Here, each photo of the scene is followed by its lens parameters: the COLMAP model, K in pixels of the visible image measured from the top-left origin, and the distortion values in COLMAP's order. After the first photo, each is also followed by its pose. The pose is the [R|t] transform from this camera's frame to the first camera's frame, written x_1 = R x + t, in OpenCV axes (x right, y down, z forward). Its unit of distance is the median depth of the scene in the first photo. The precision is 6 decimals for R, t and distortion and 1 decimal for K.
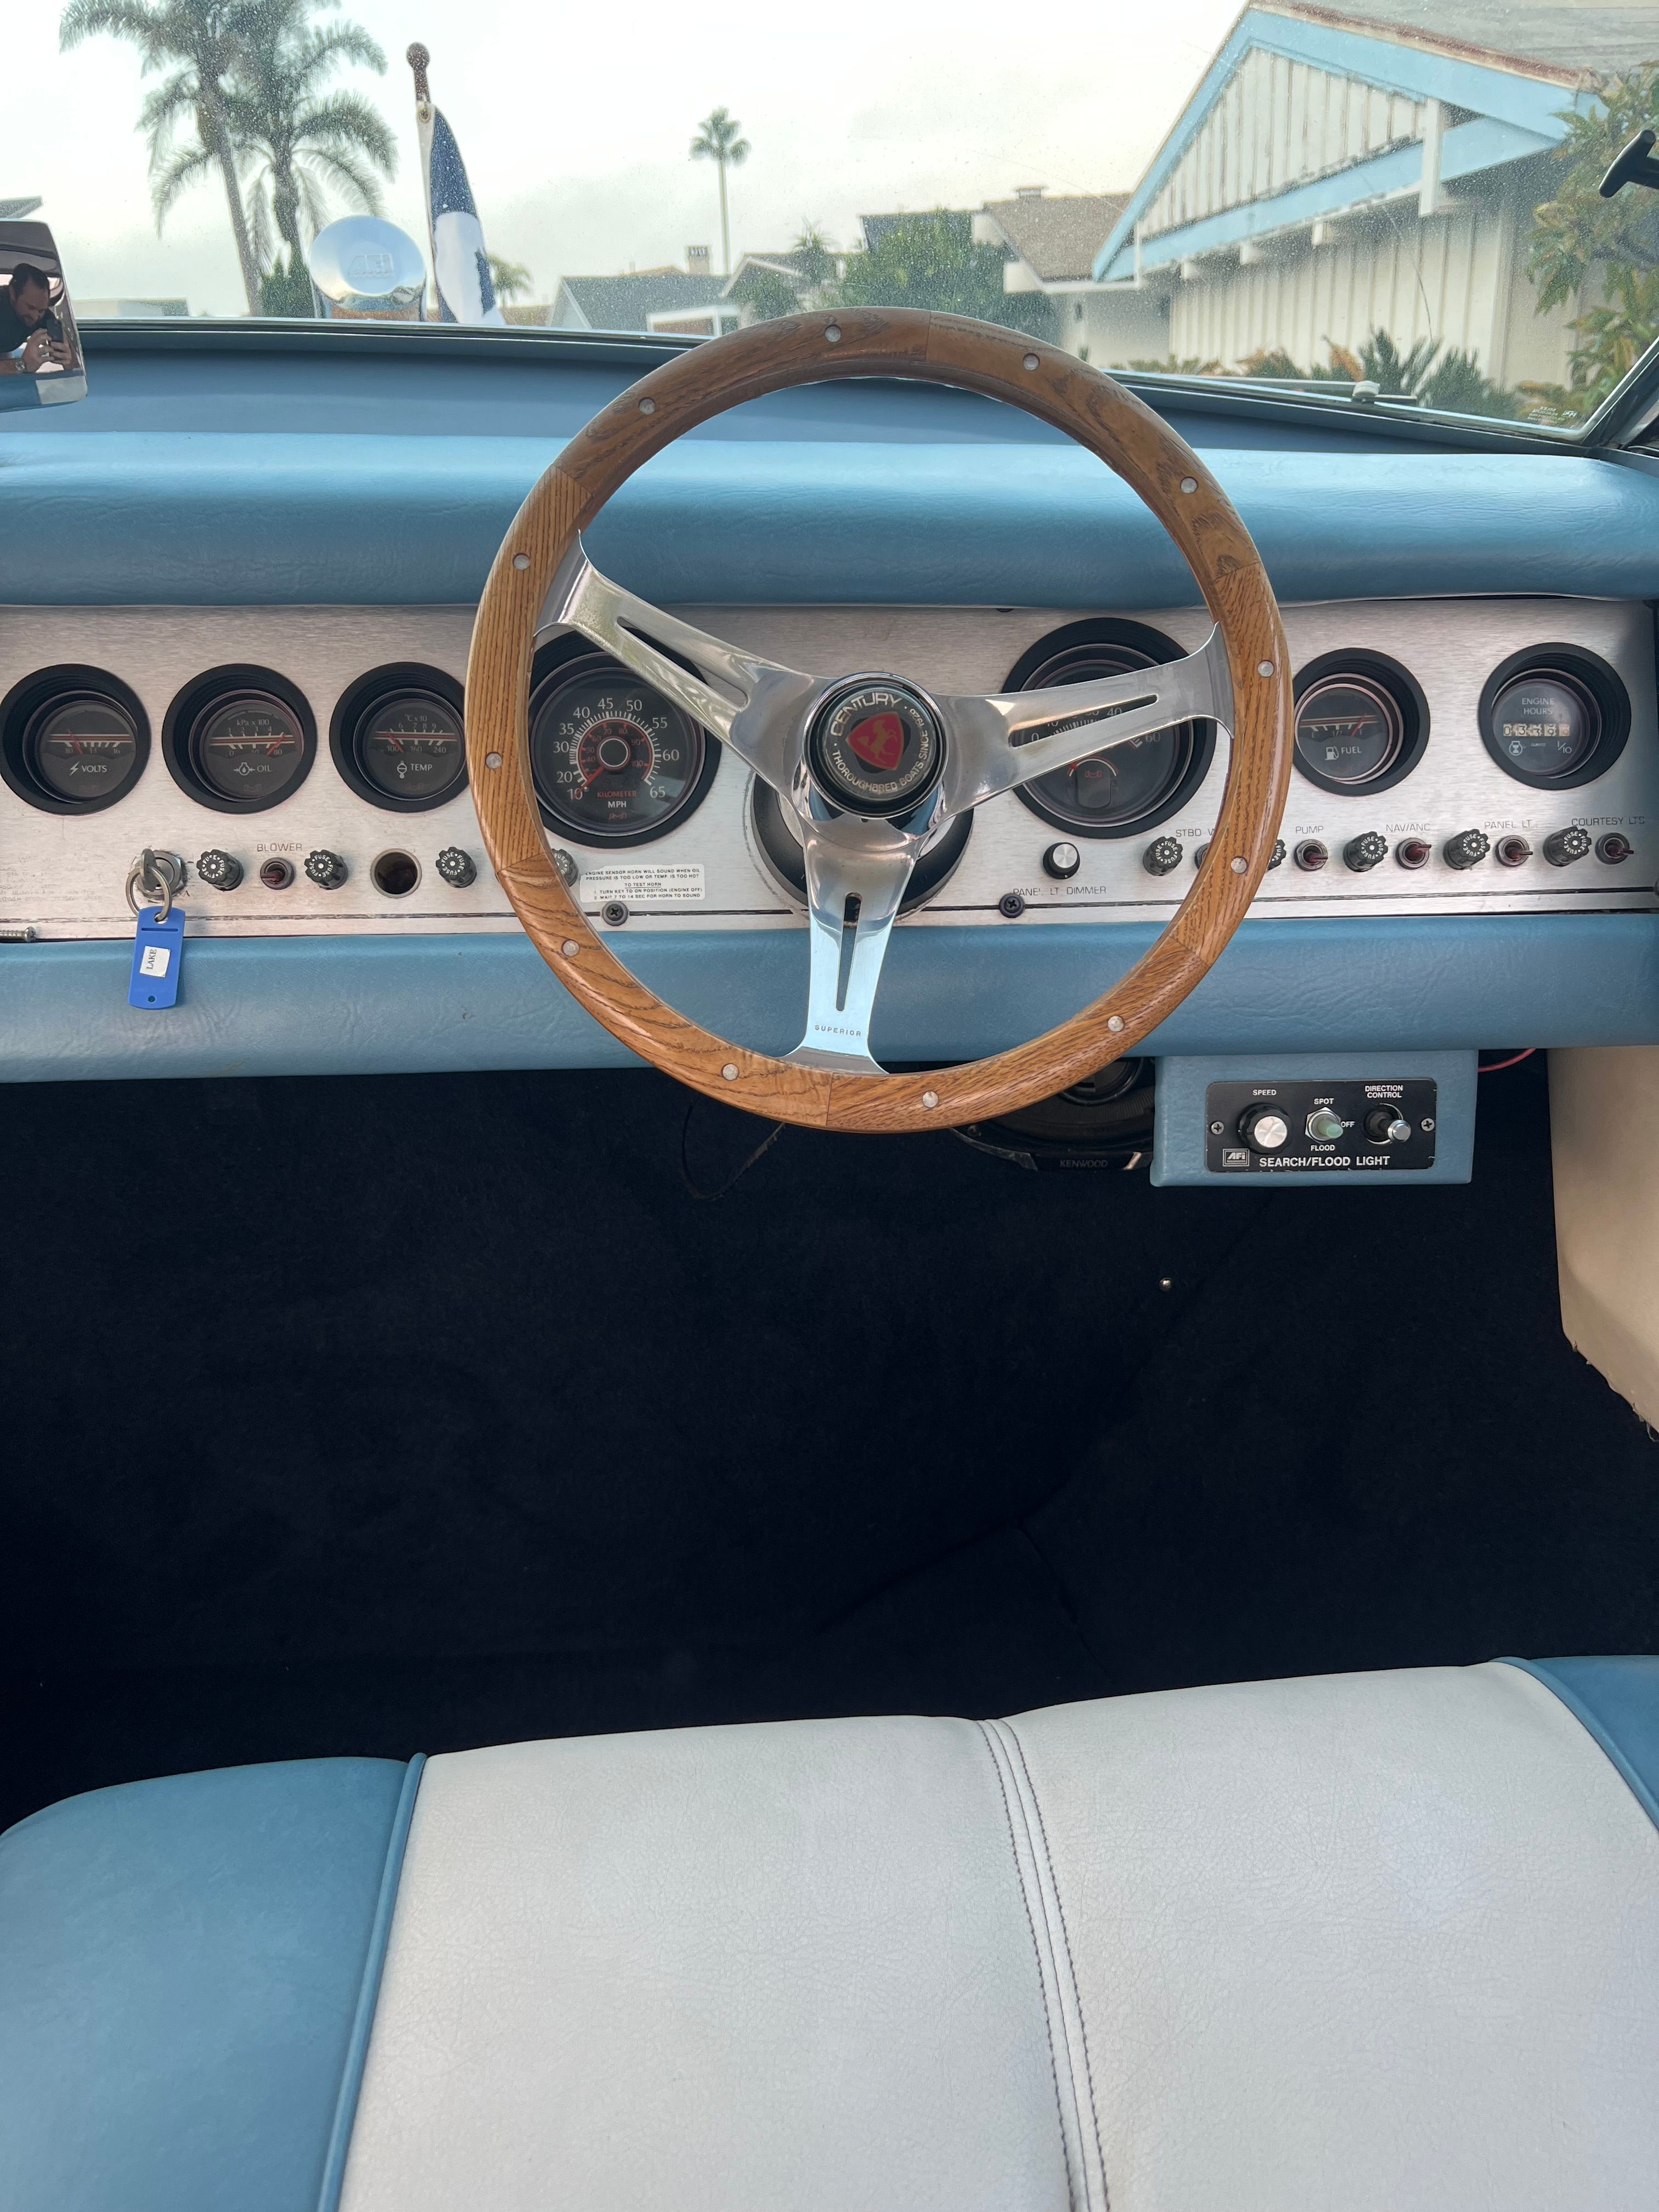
lens RADIAL K [[1694.3, 0, 829.5], [0, 1694.3, 1106.0], [0, 0, 1]] dist [0.065814, -0.083820]
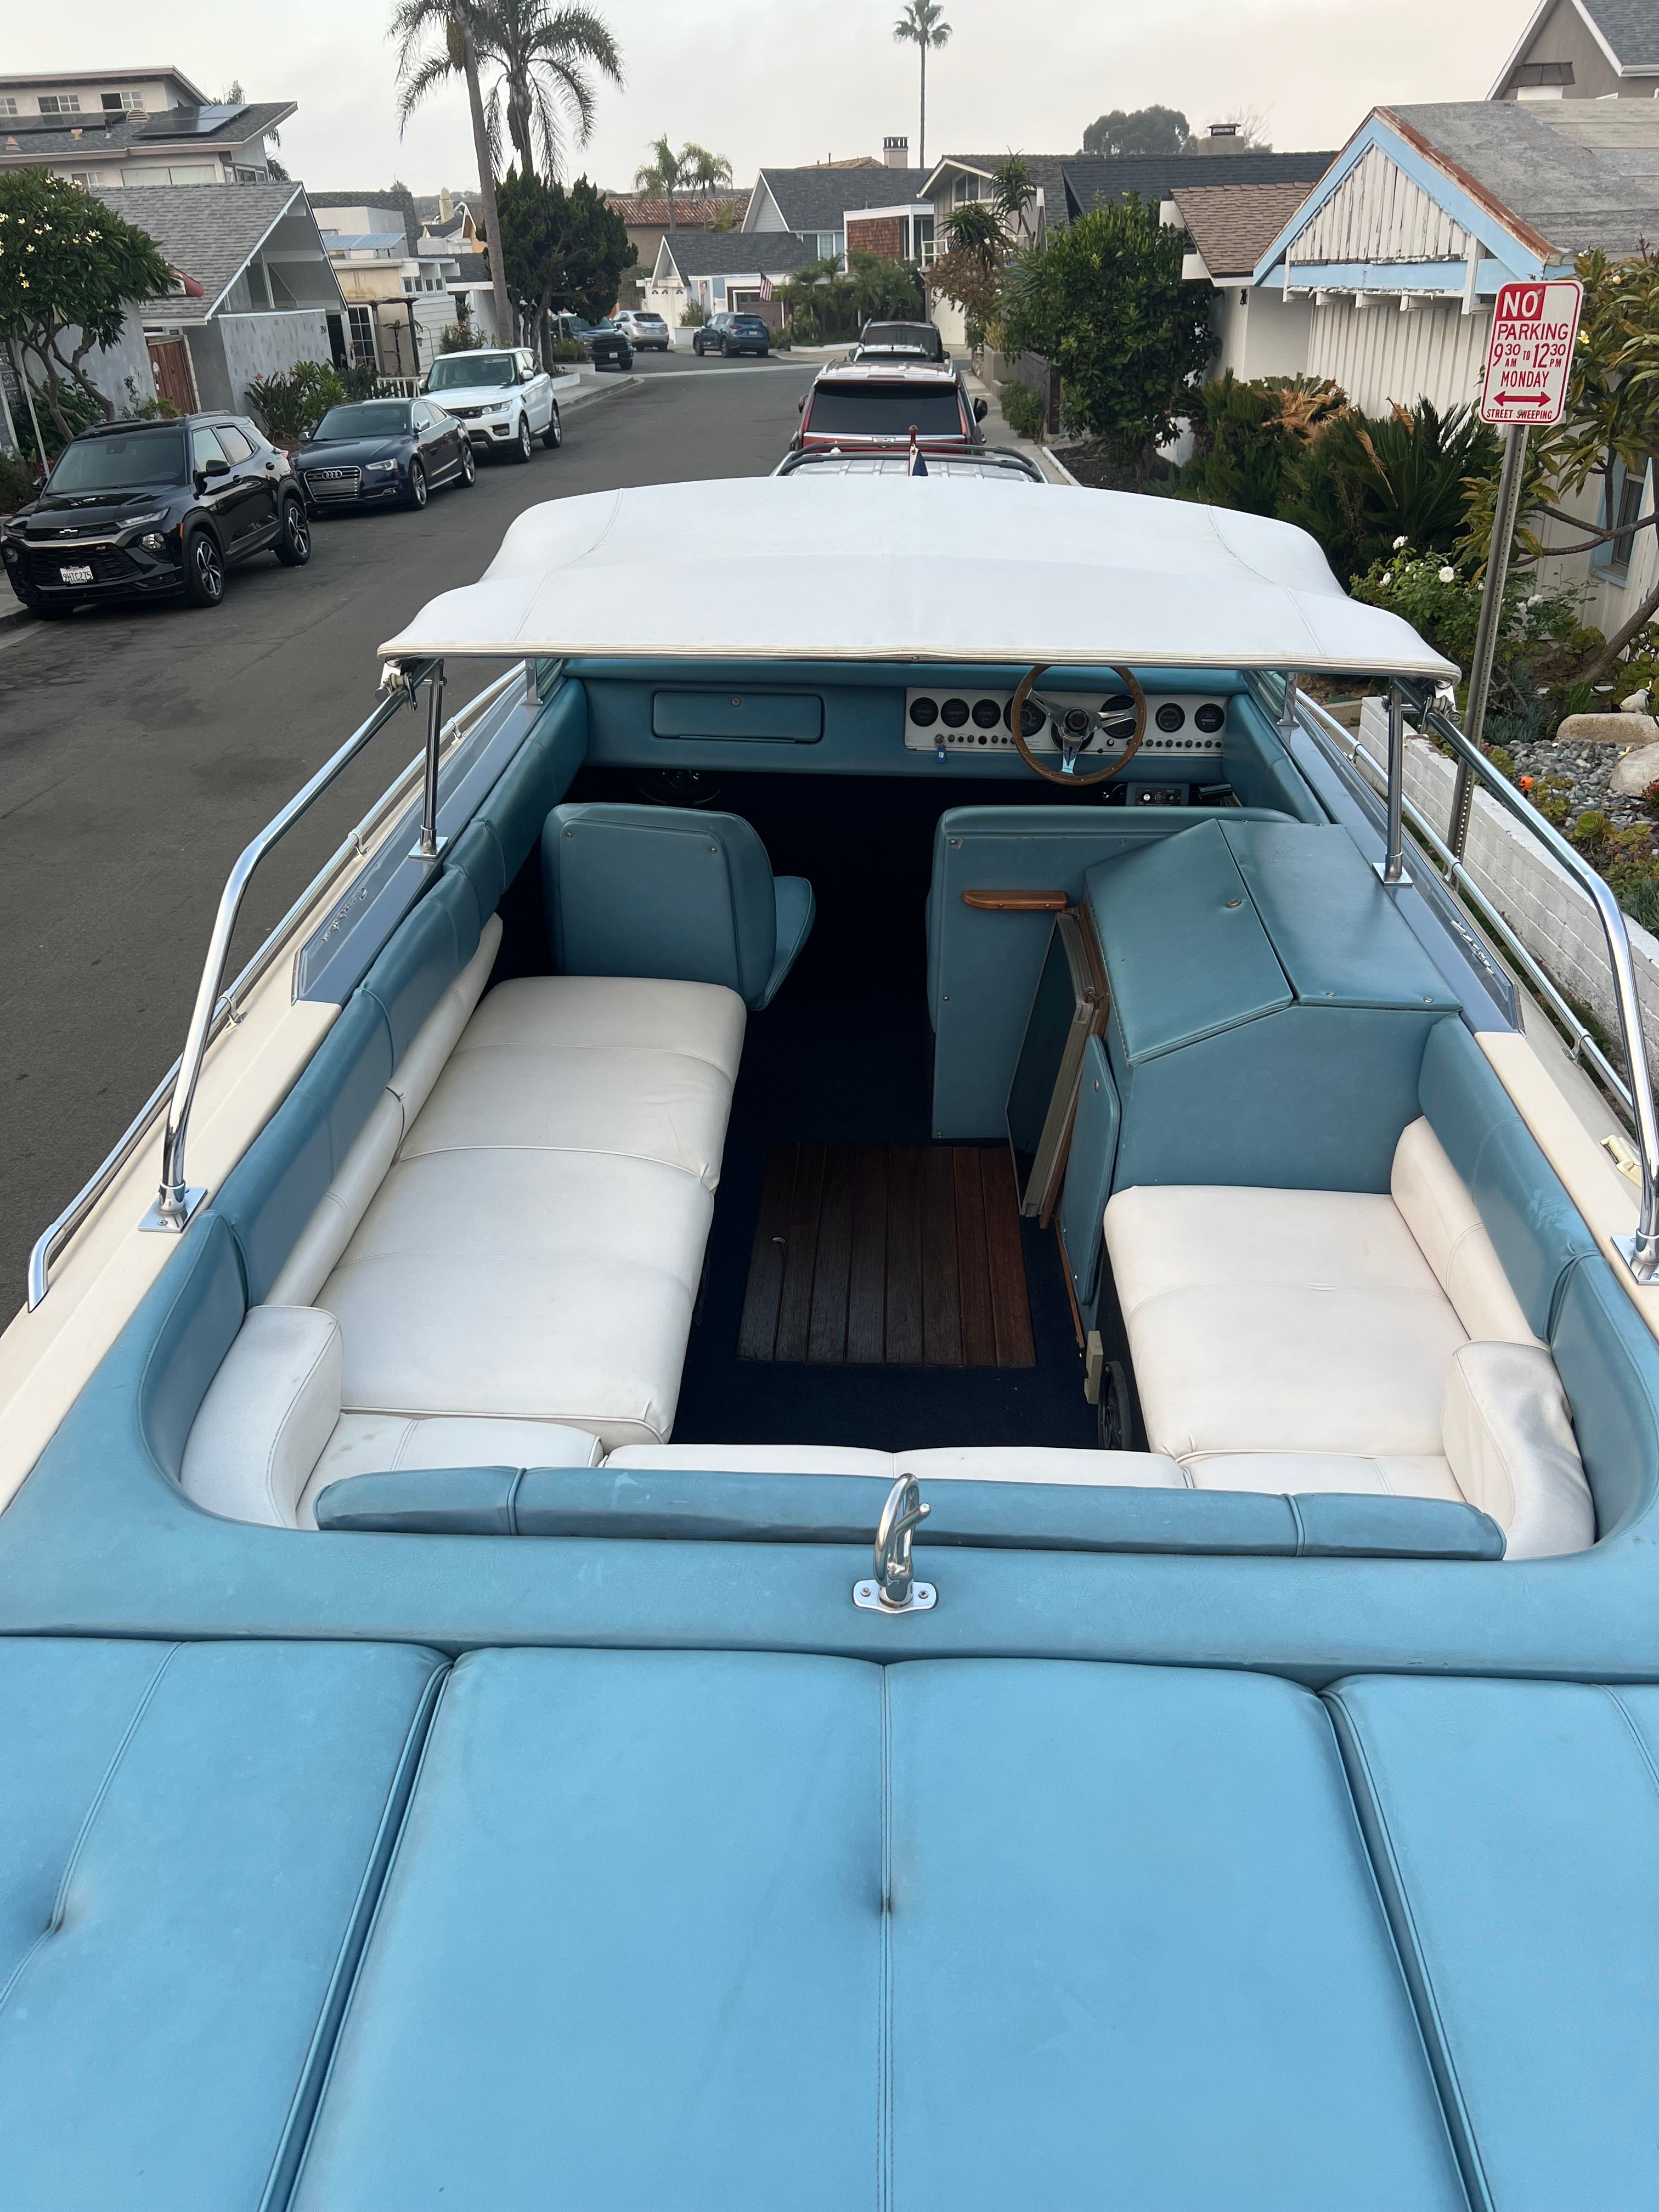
lens RADIAL K [[1650.4, 0, 847.5], [0, 1650.4, 1180.3], [0, 0, 1]] dist [0.060528, -0.069122]
pose [[0.995900, 0.061812, -0.066050, -0.028319], [-0.054764, 0.993105, 0.103654, 0.080307], [0.072002, -0.099612, 0.992418, -0.483351]]
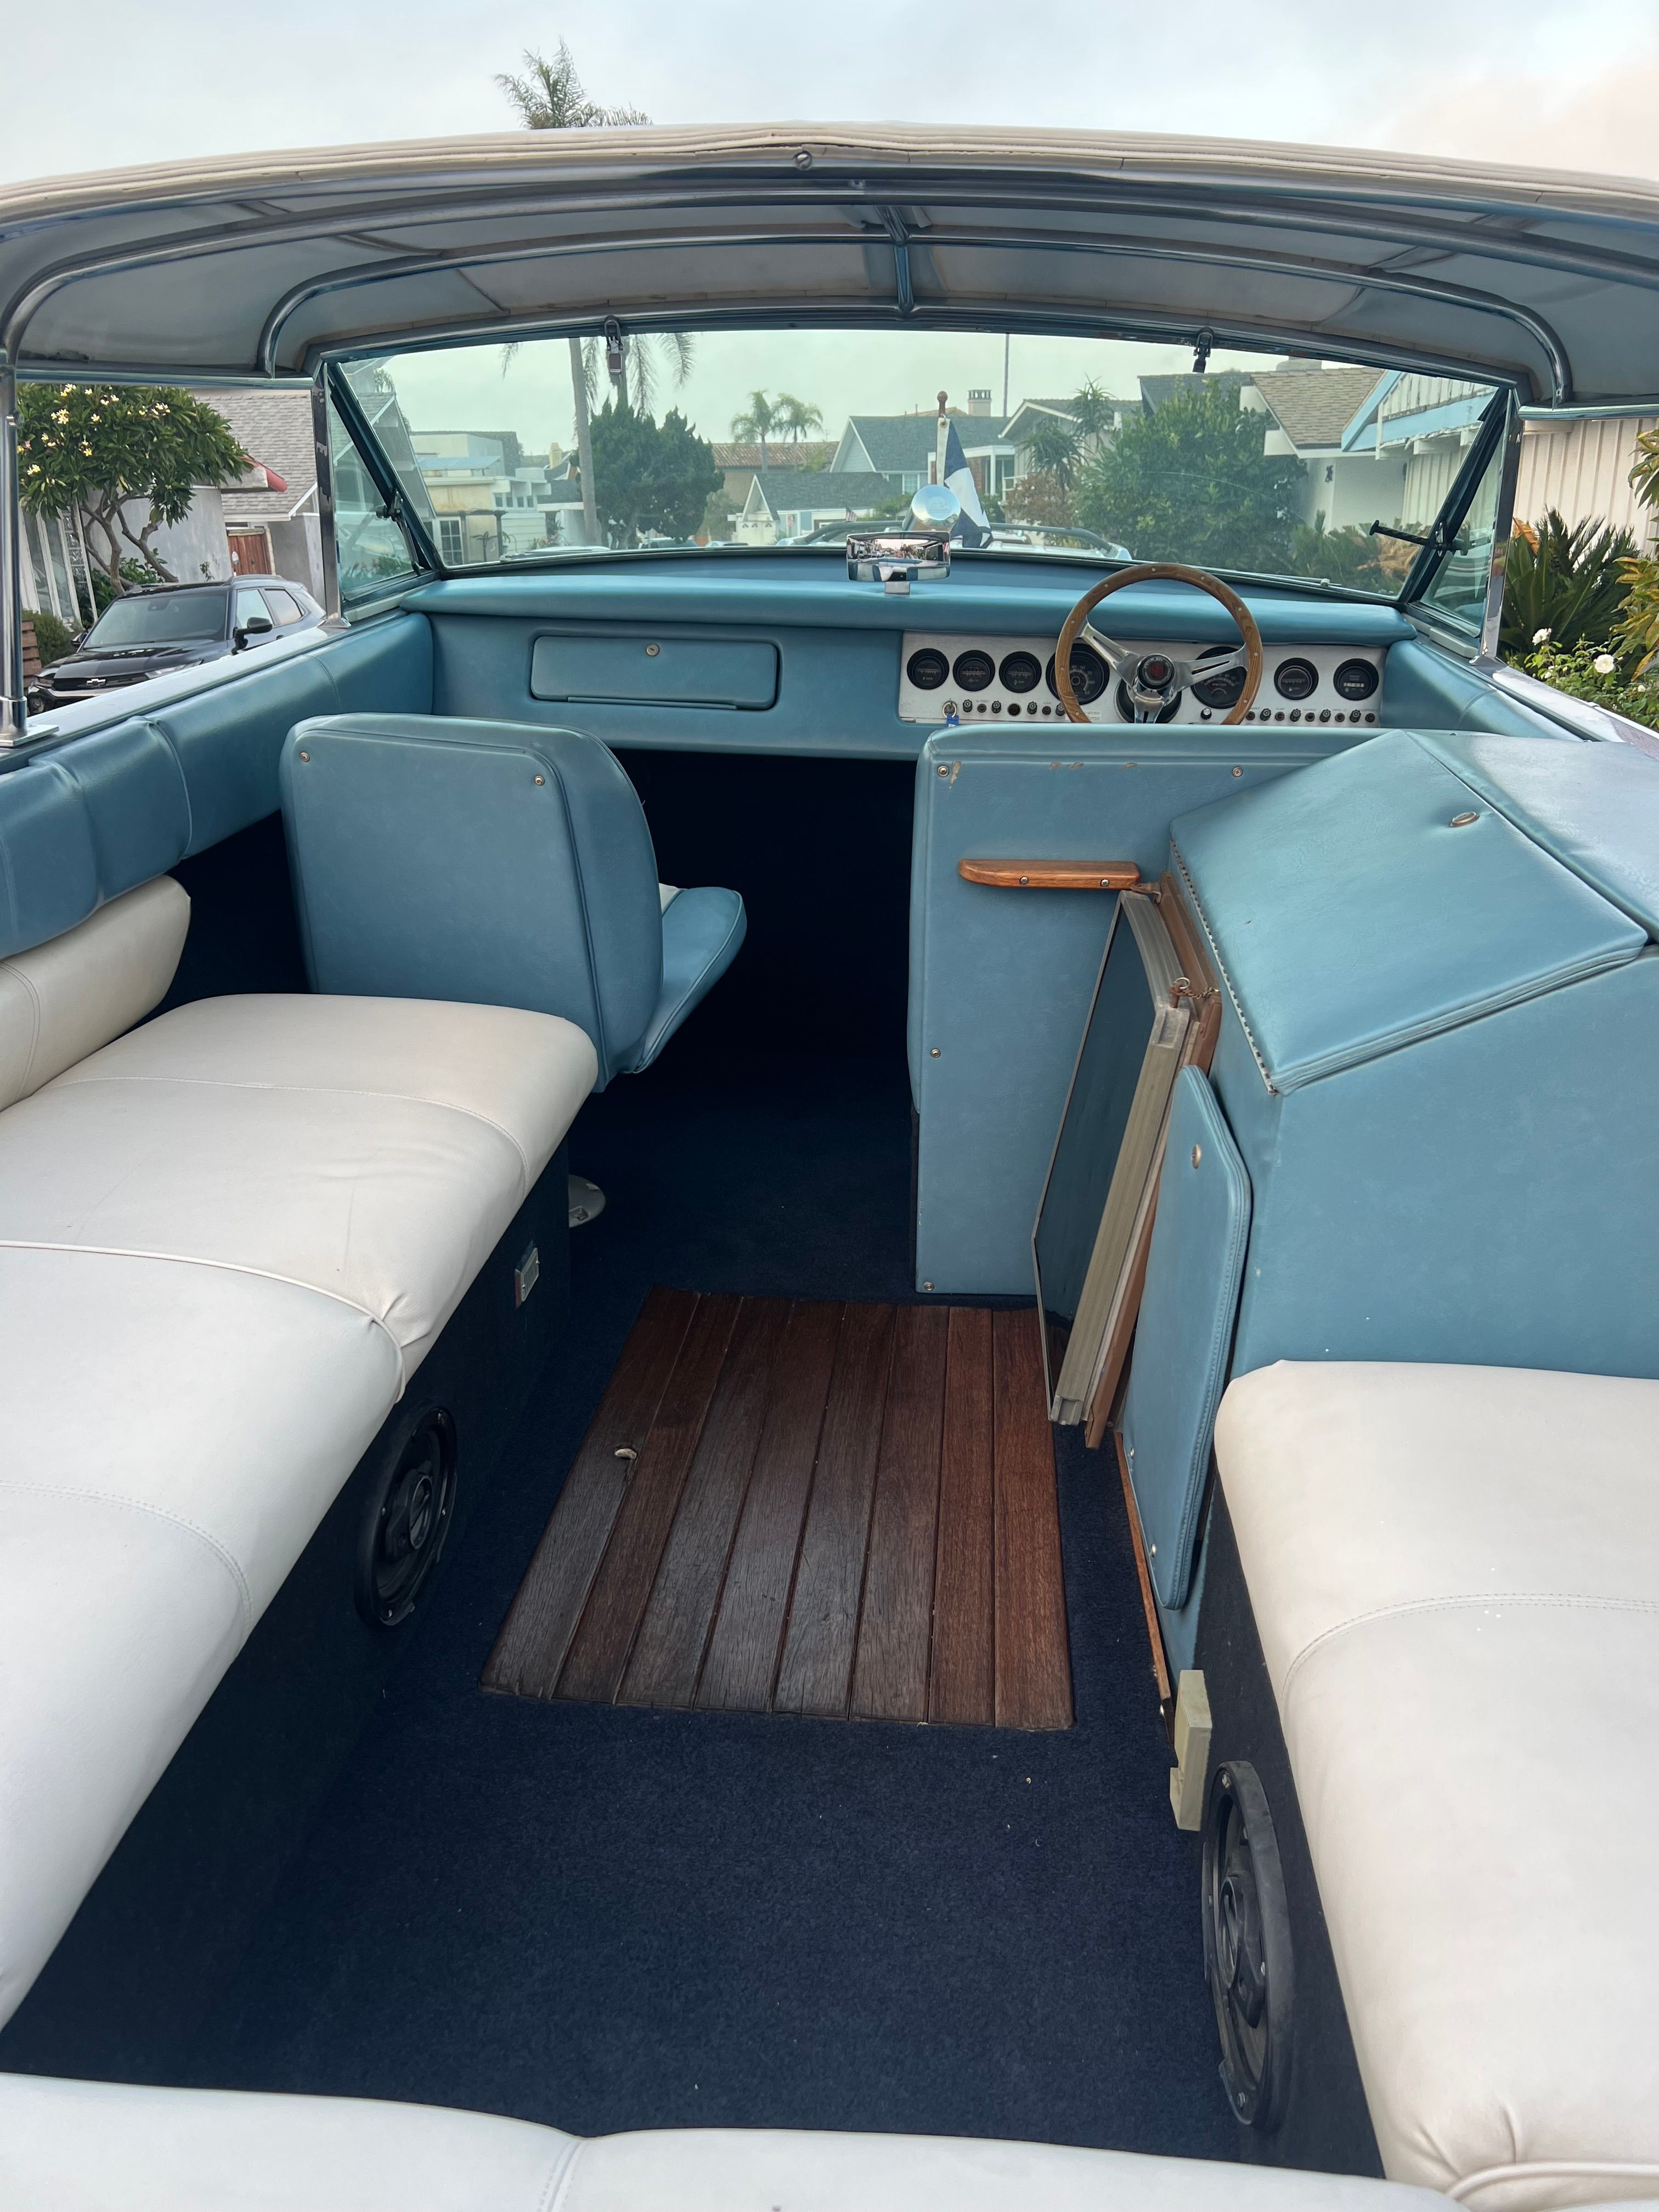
lens RADIAL K [[1690.8, 0, 826.2], [0, 1690.8, 1136.7], [0, 0, 1]] dist [0.009855, 0.006918]
pose [[0.988804, 0.074880, -0.129071, -0.013809], [-0.080943, 0.995817, -0.042381, 0.105775], [0.125357, 0.052354, 0.990729, -0.283467]]
